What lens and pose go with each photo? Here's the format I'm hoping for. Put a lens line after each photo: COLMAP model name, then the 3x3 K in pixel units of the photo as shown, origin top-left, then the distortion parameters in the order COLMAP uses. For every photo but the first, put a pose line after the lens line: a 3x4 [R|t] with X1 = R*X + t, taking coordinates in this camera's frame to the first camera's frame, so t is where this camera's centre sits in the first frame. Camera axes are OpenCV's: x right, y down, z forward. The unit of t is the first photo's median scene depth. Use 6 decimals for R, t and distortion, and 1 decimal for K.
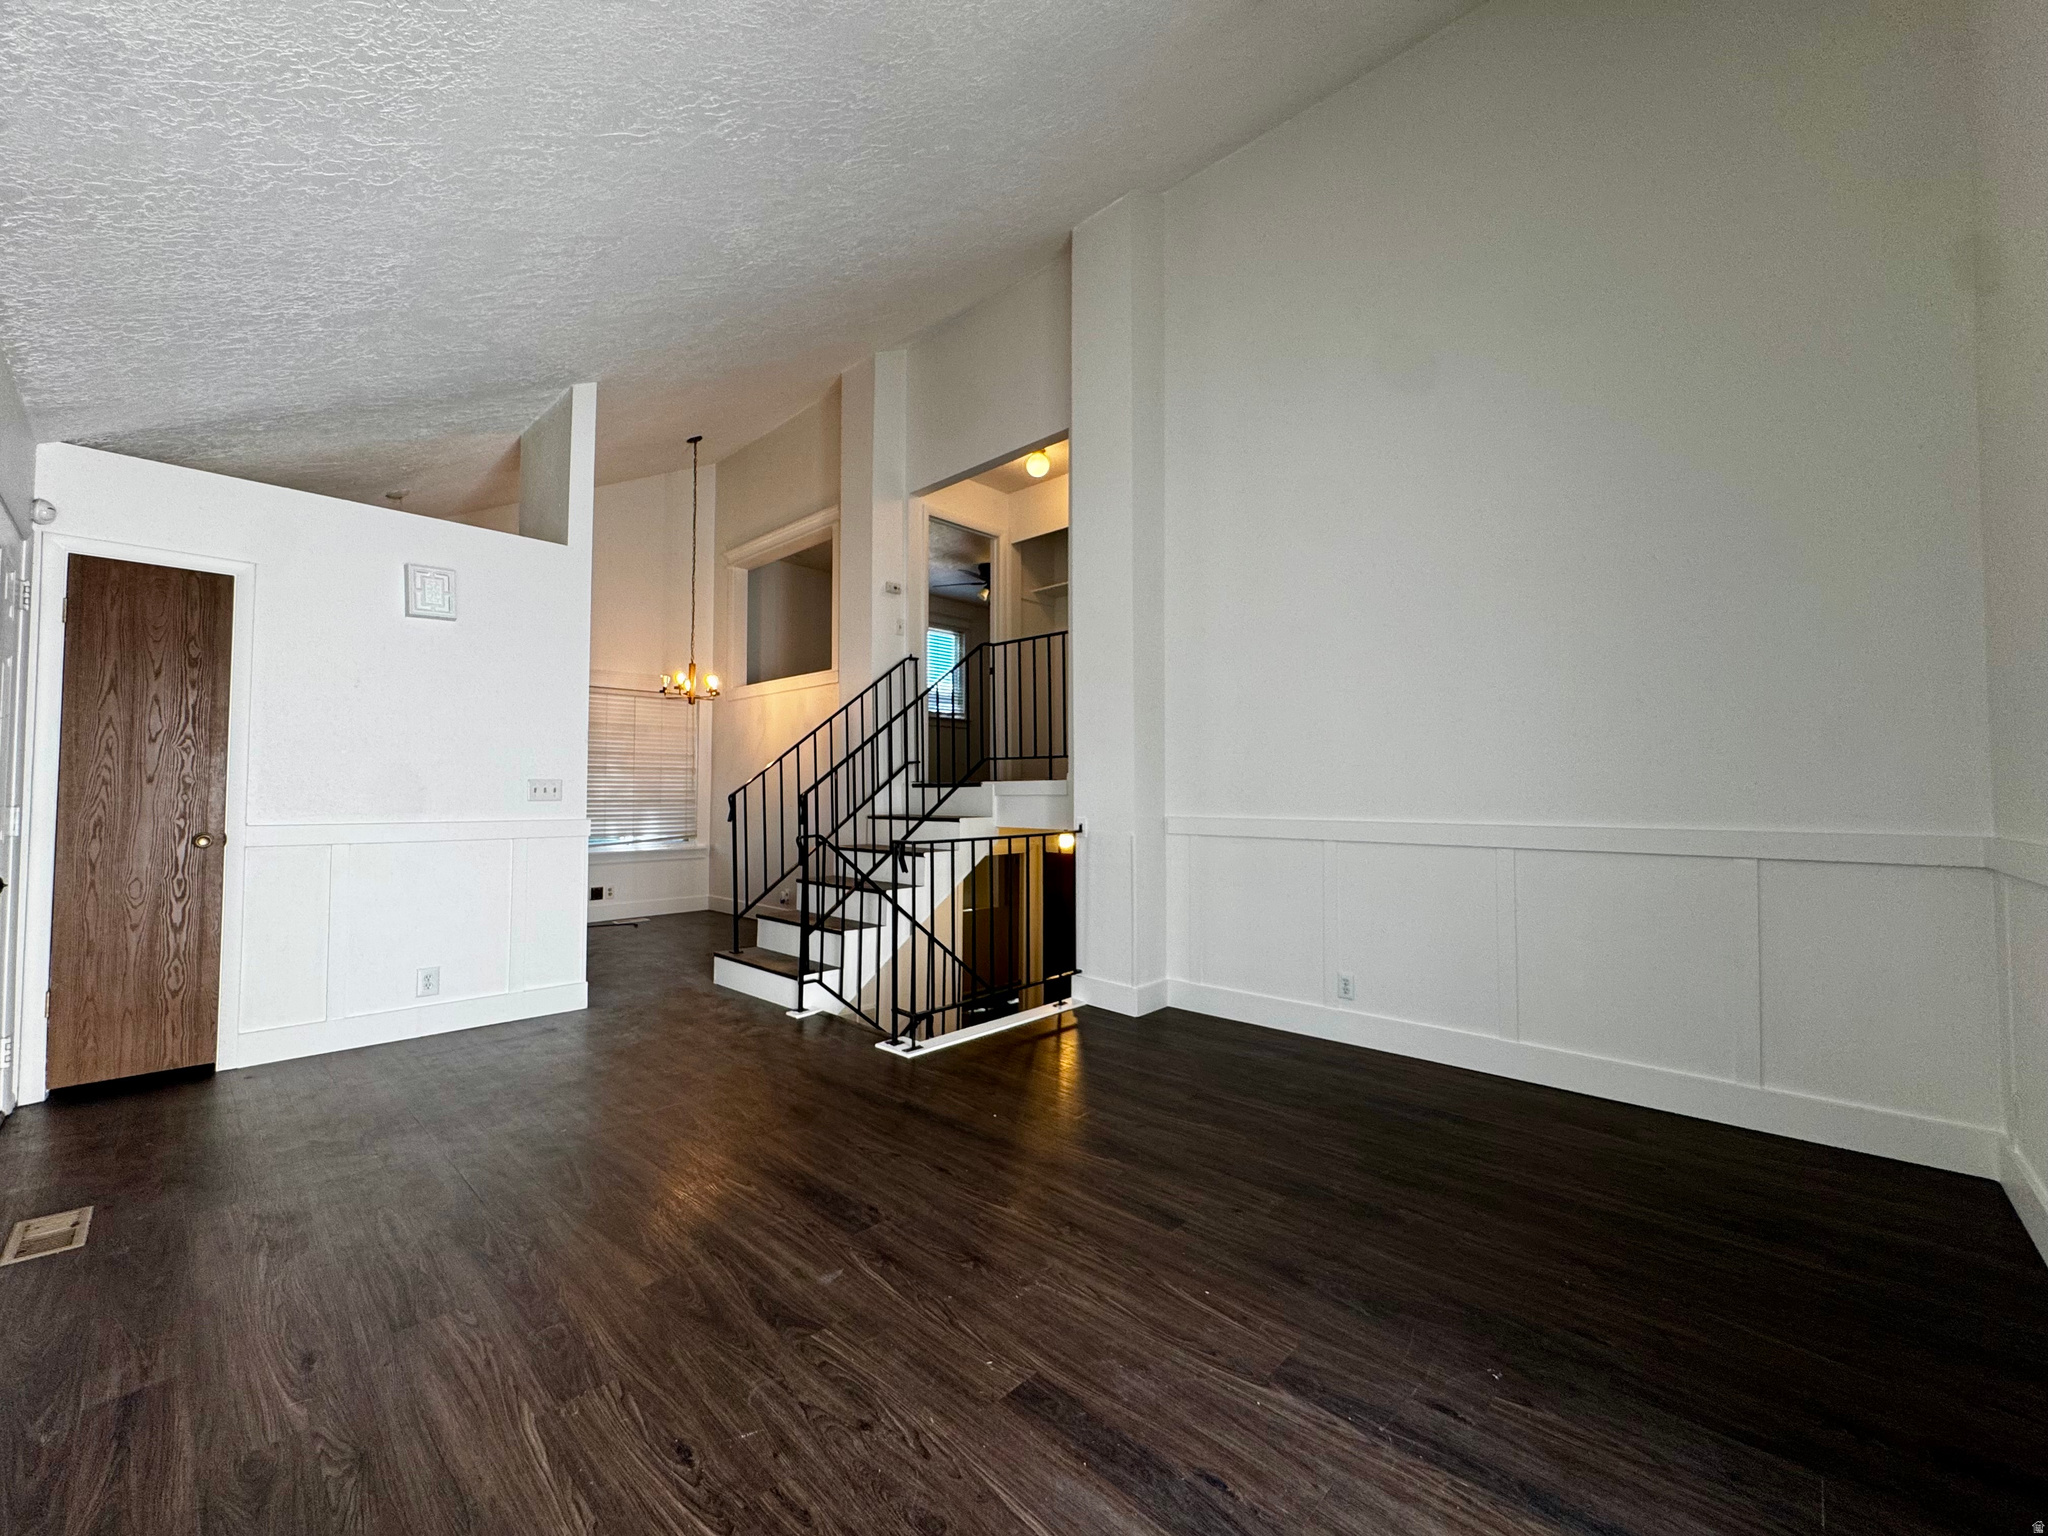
lens RADIAL K [[817.5, 0, 1015.0], [0, 817.5, 767.1], [0, 0, 1]] dist [0.000255, 0.000396]
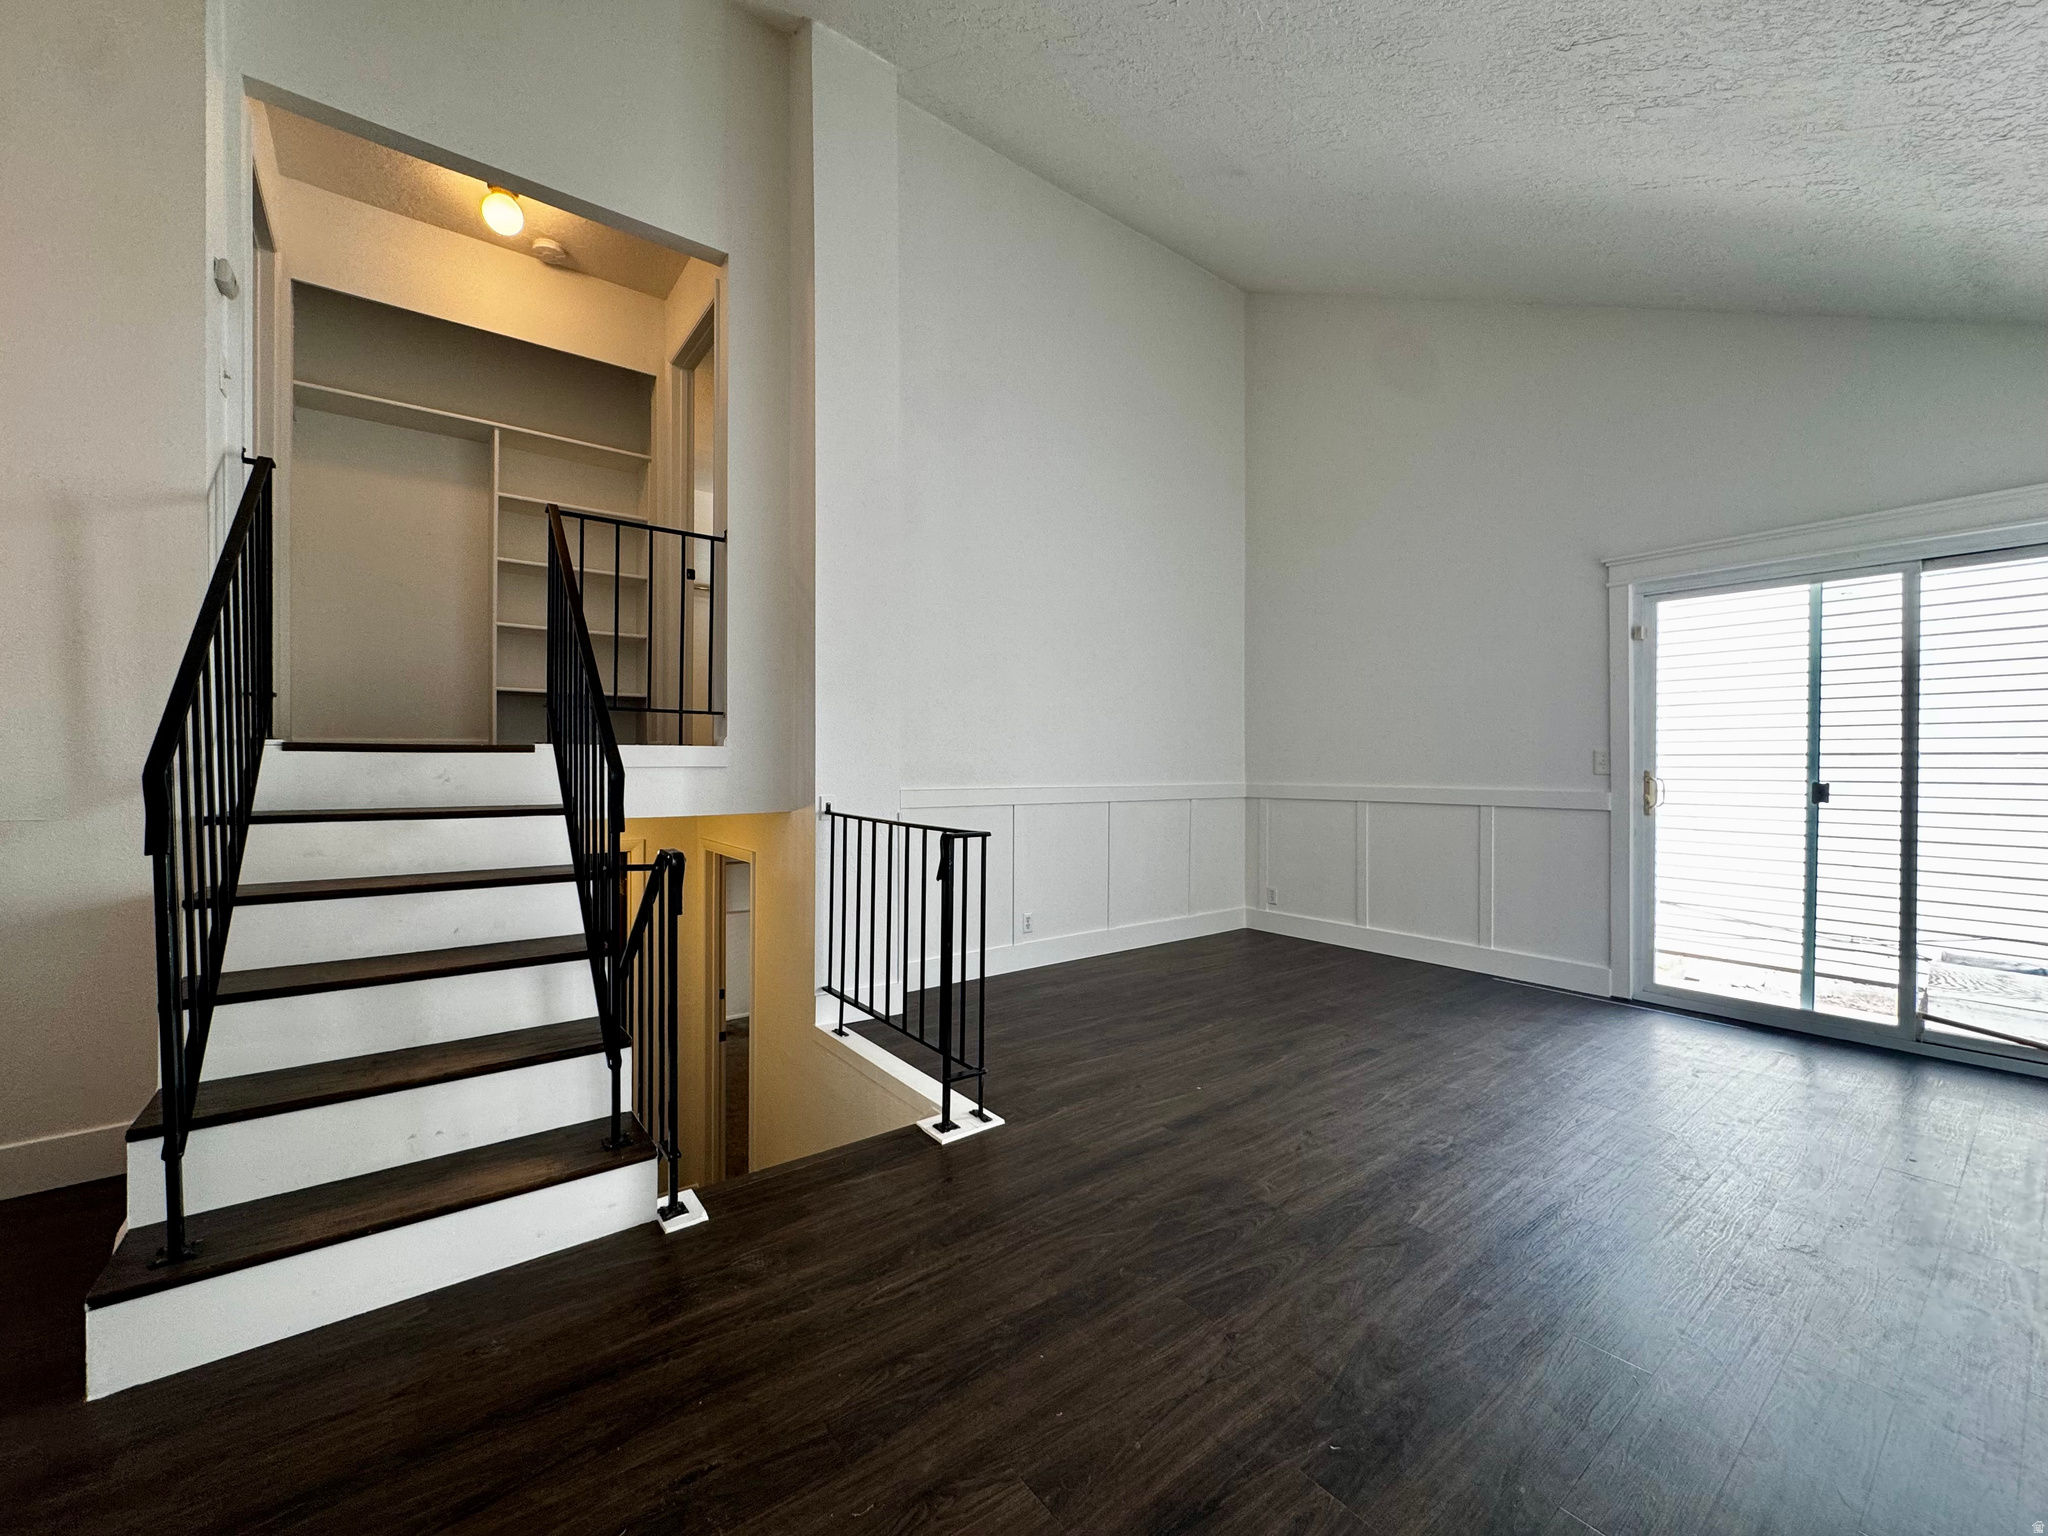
lens RADIAL K [[817.5, 0, 1018.8], [0, 817.5, 772.2], [0, 0, 1]] dist [0.000255, 0.000396]
pose [[0.150374, -0.006180, 0.988610, -1.055806], [-0.033861, 0.999362, 0.011398, 0.037290], [-0.988049, -0.035189, 0.150069, 1.094364]]
